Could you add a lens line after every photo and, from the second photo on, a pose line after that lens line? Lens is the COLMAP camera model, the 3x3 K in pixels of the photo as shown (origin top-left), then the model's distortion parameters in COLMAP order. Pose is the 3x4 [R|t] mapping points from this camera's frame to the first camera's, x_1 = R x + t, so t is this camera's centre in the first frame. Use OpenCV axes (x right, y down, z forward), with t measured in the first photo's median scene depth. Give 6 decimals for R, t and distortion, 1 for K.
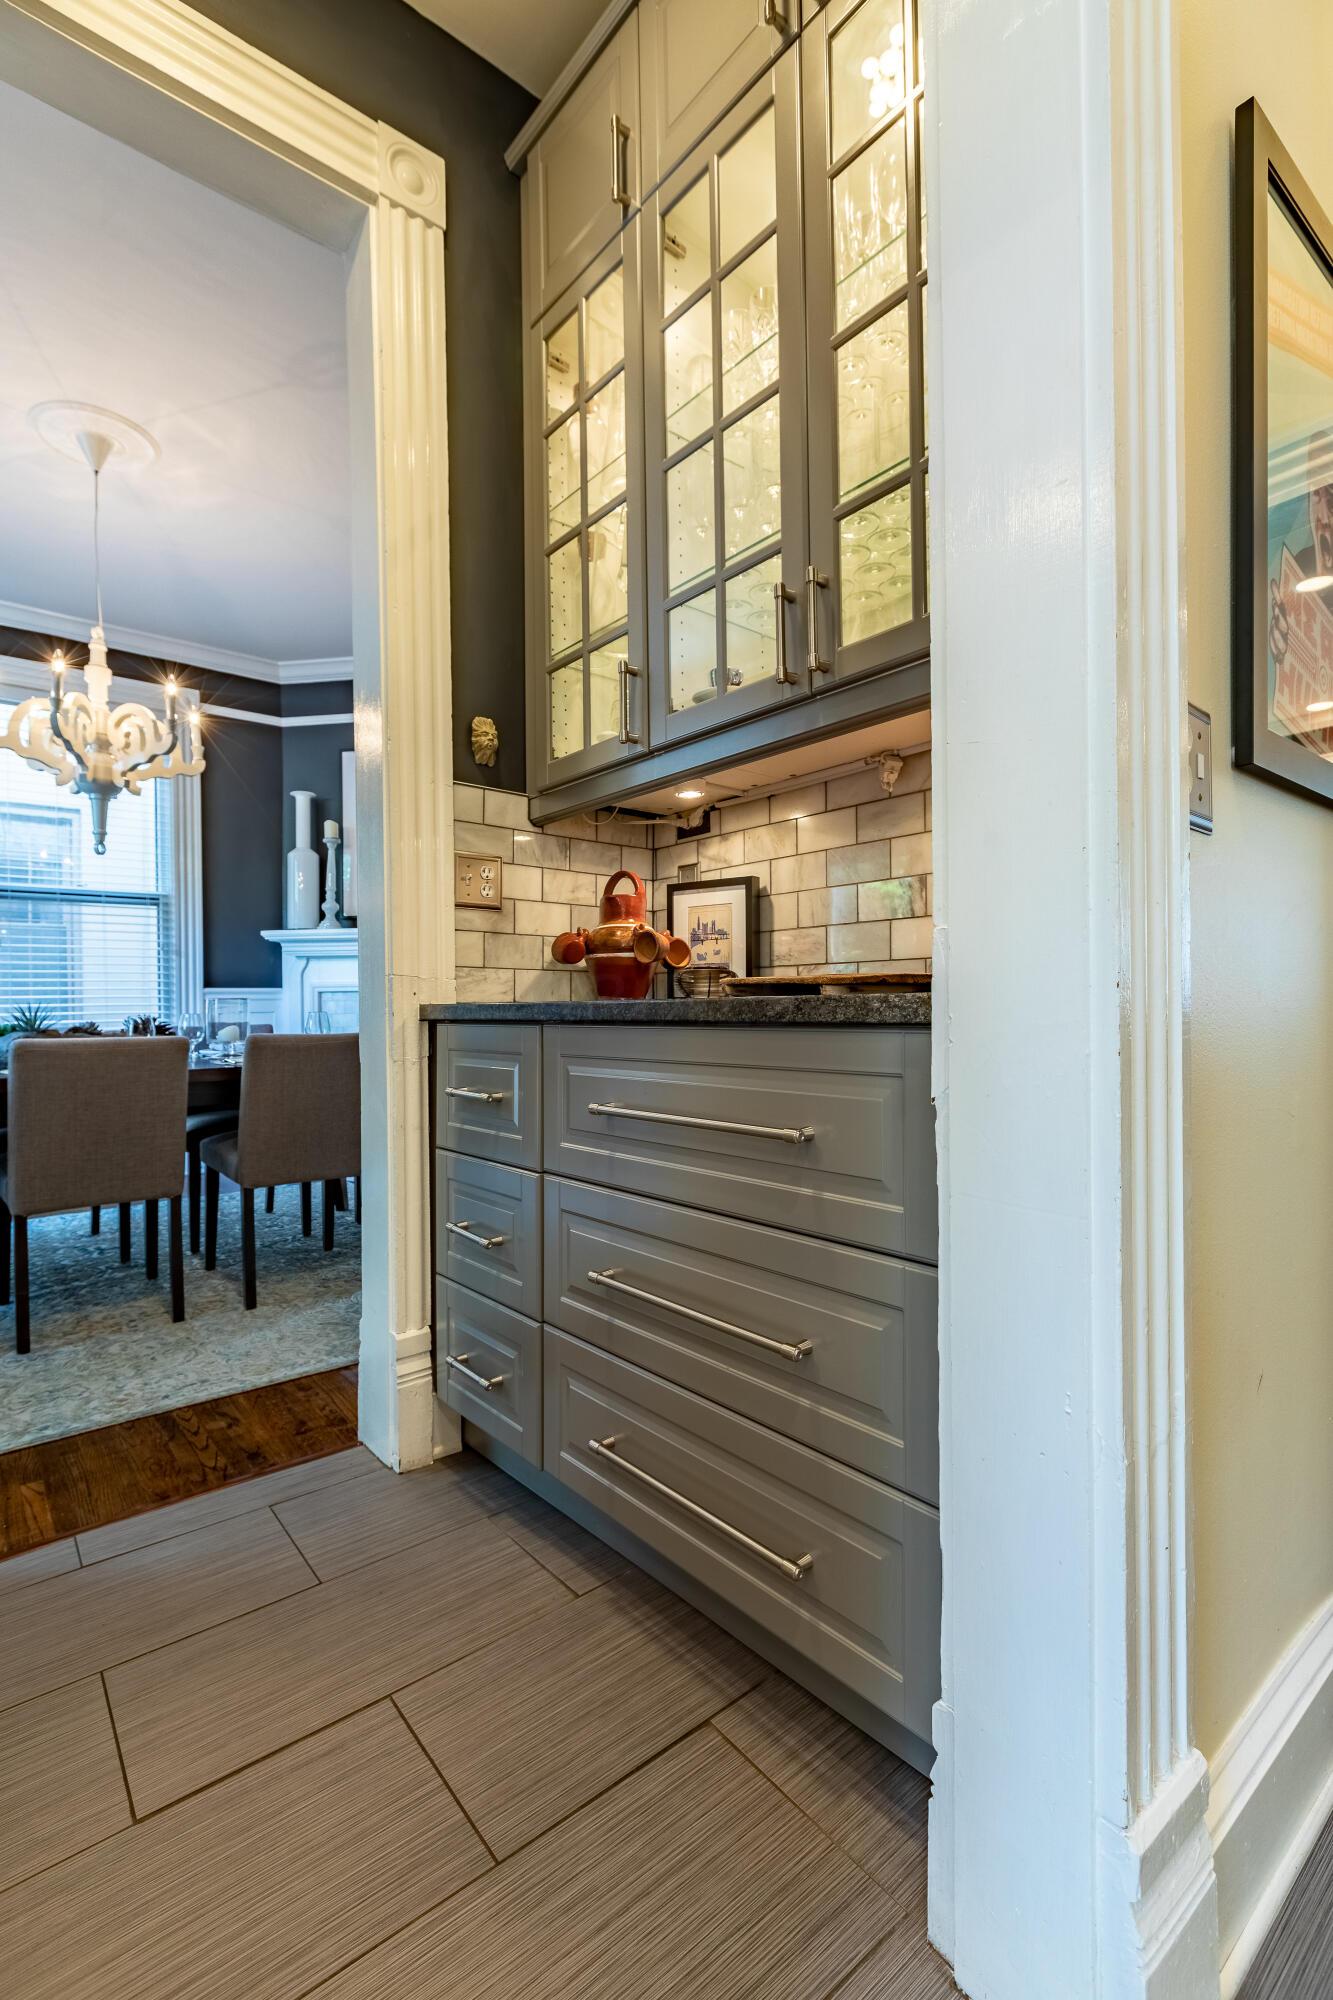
lens RADIAL K [[910.7, 0, 680.0], [0, 910.7, 1011.6], [0, 0, 1]] dist [-0.001059, -0.000087]
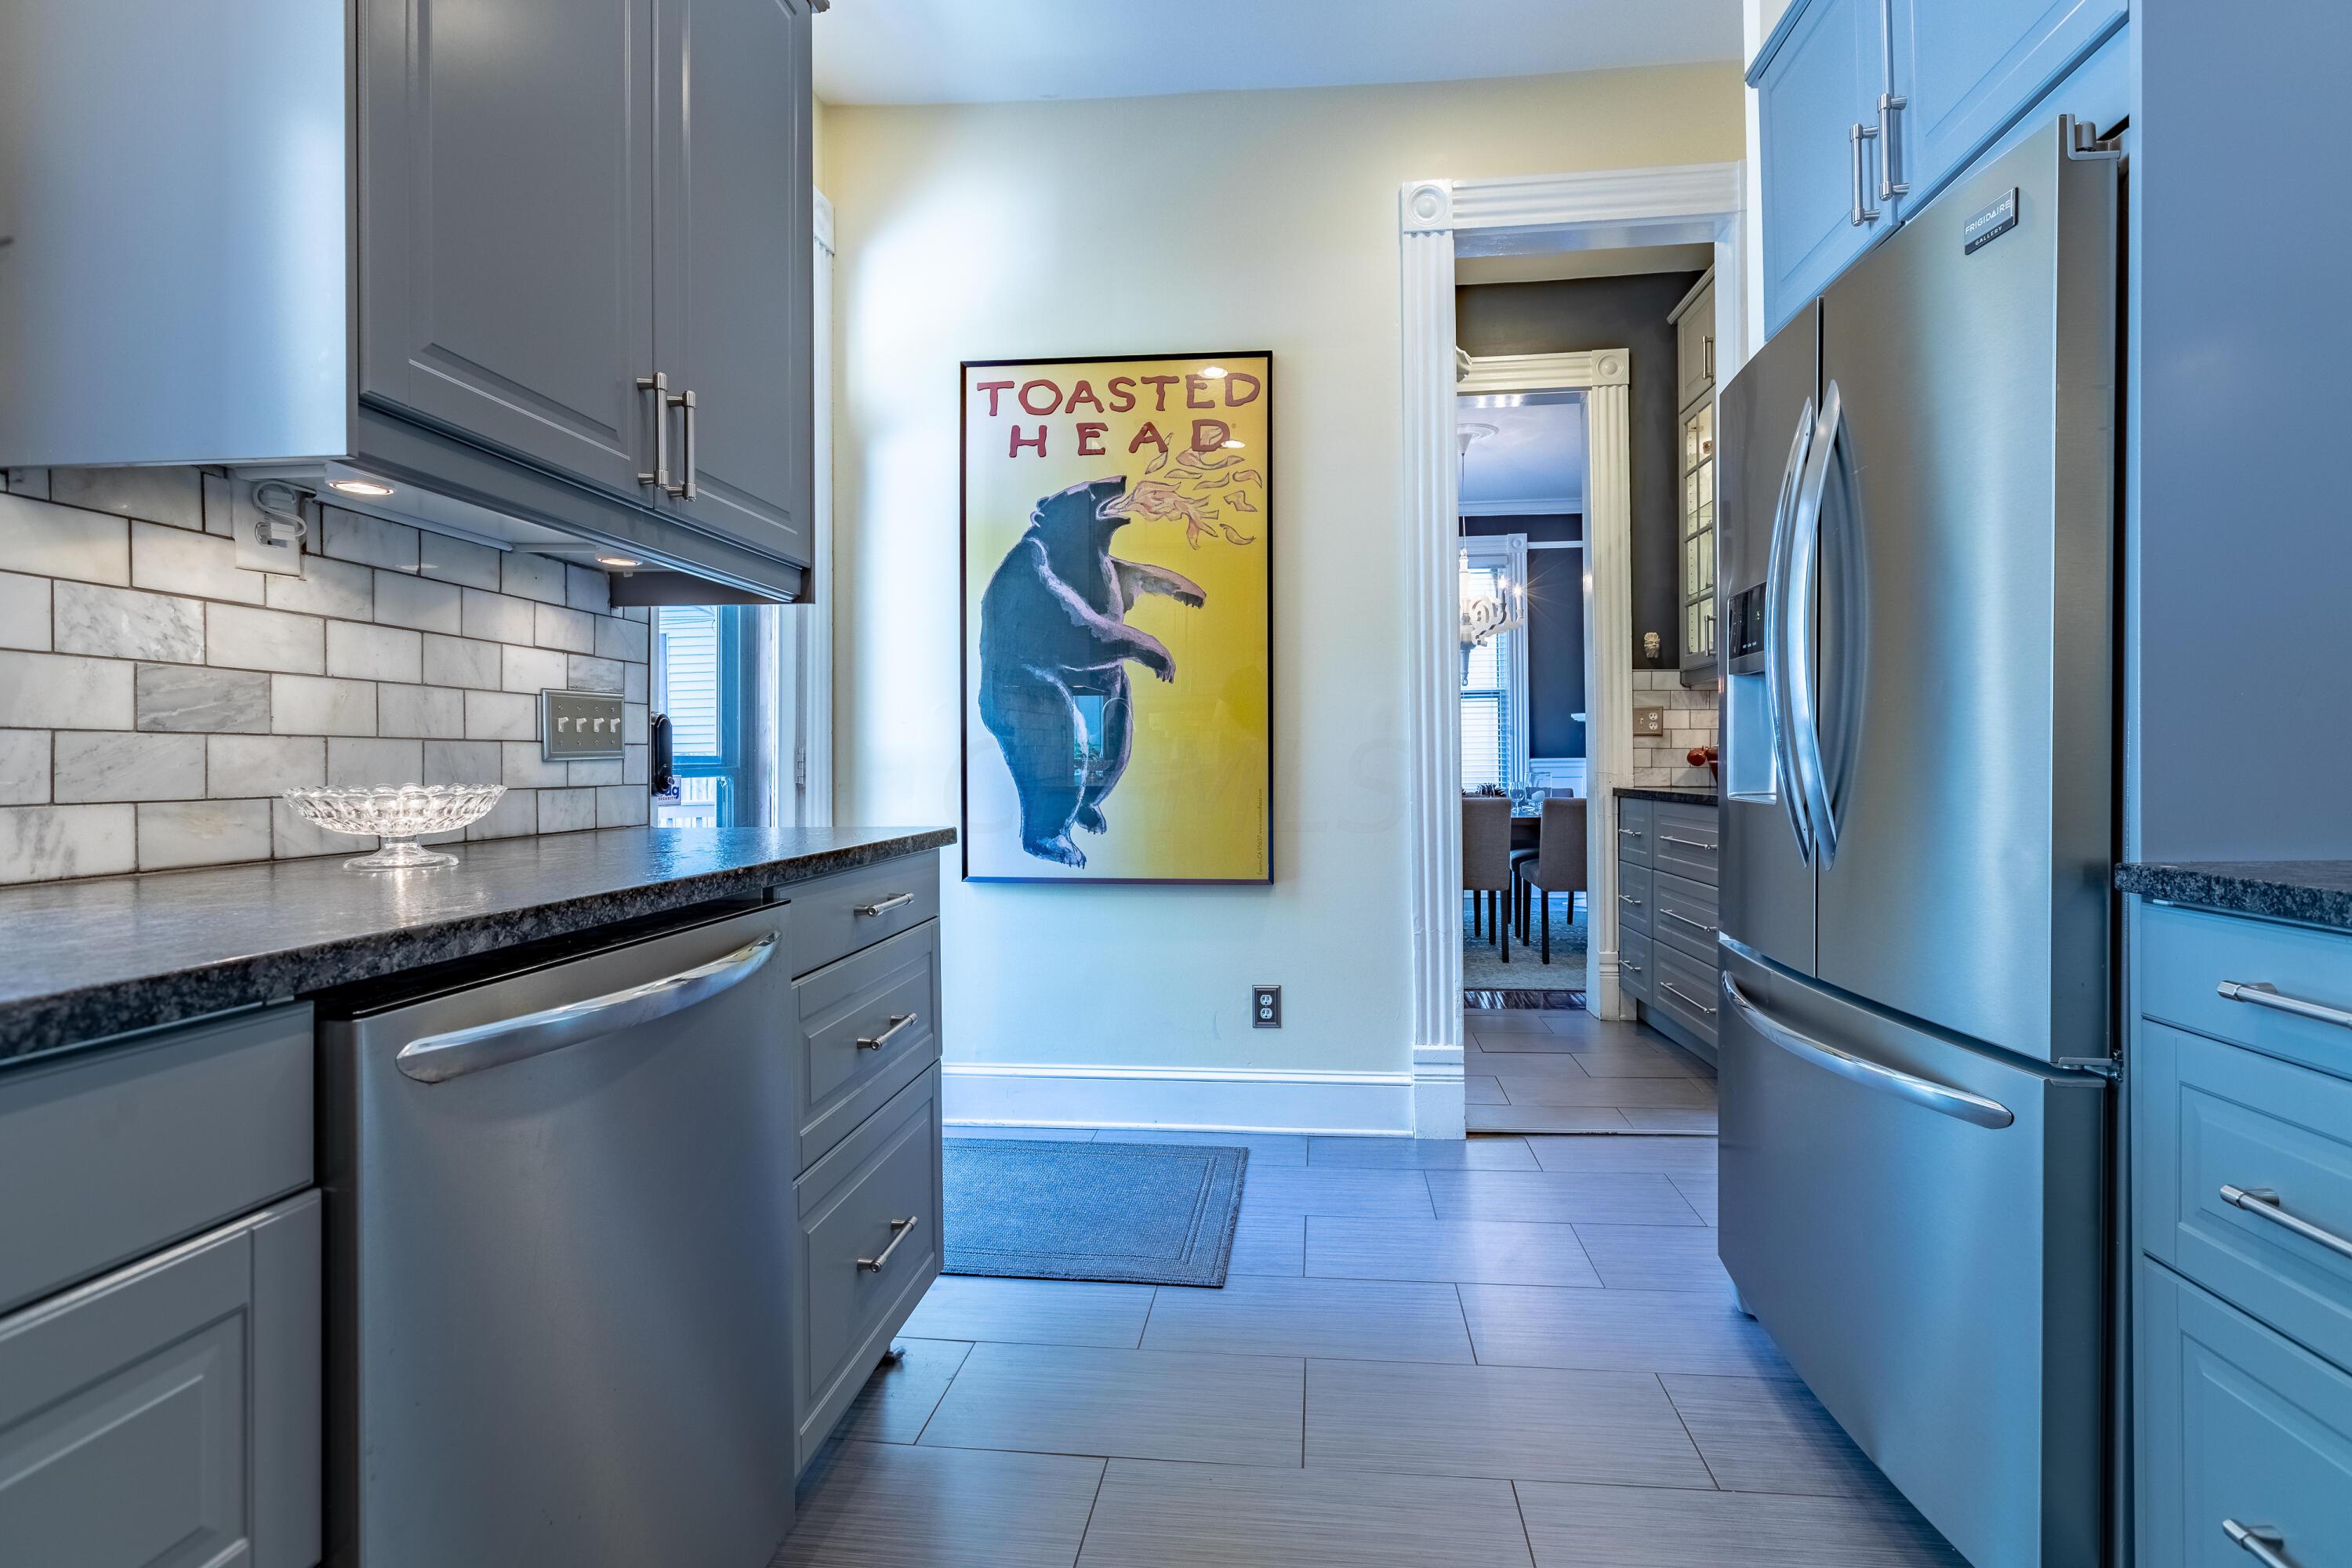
lens RADIAL K [[1071.0, 0, 1189.2], [0, 1071.0, 771.5], [0, 0, 1]] dist [-0.001059, -0.000087]
pose [[0.692748, 0.006592, -0.721149, 0.498604], [0.000112, 0.999957, 0.009249, -0.042172], [0.721179, -0.006488, 0.692718, -0.842211]]
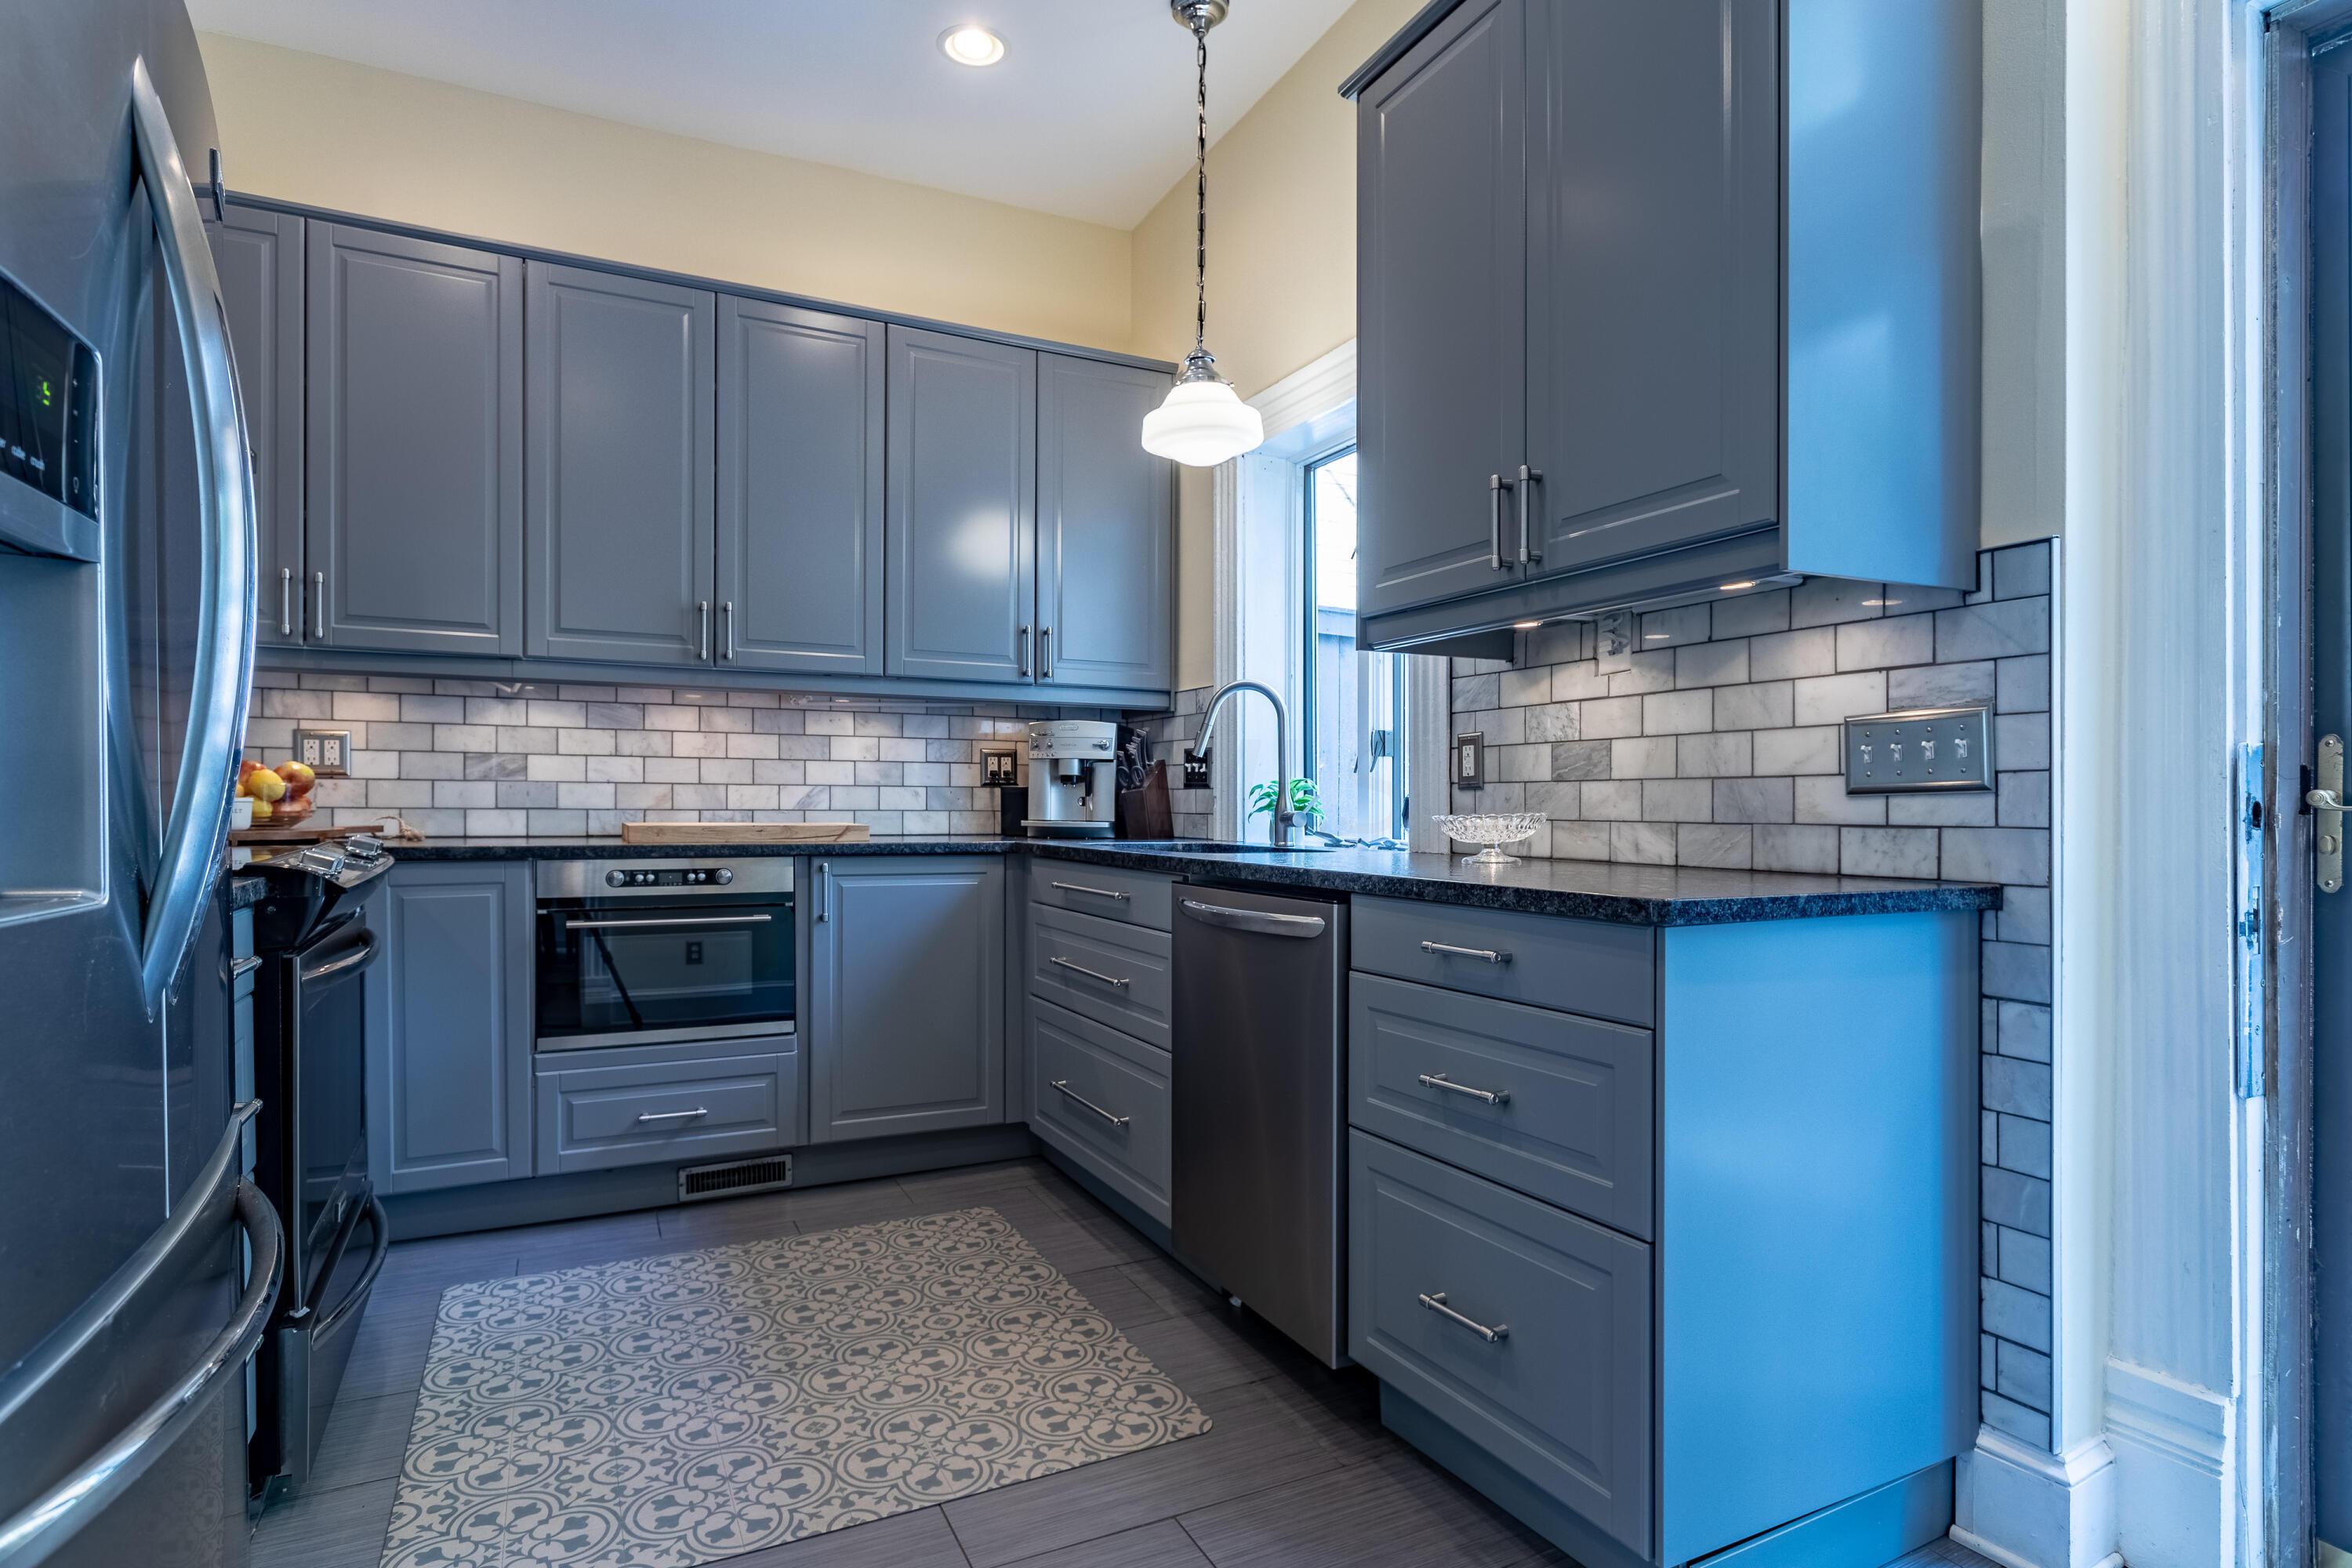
lens RADIAL K [[1243.1, 0, 1177.0], [0, 1243.1, 794.1], [0, 0, 1]] dist [-0.001100, -0.000071]
pose [[-0.976077, 0.007071, 0.217309, -1.068932], [0.006294, 0.999971, -0.004268, -0.044130], [-0.217333, -0.002799, -0.976093, 1.927228]]
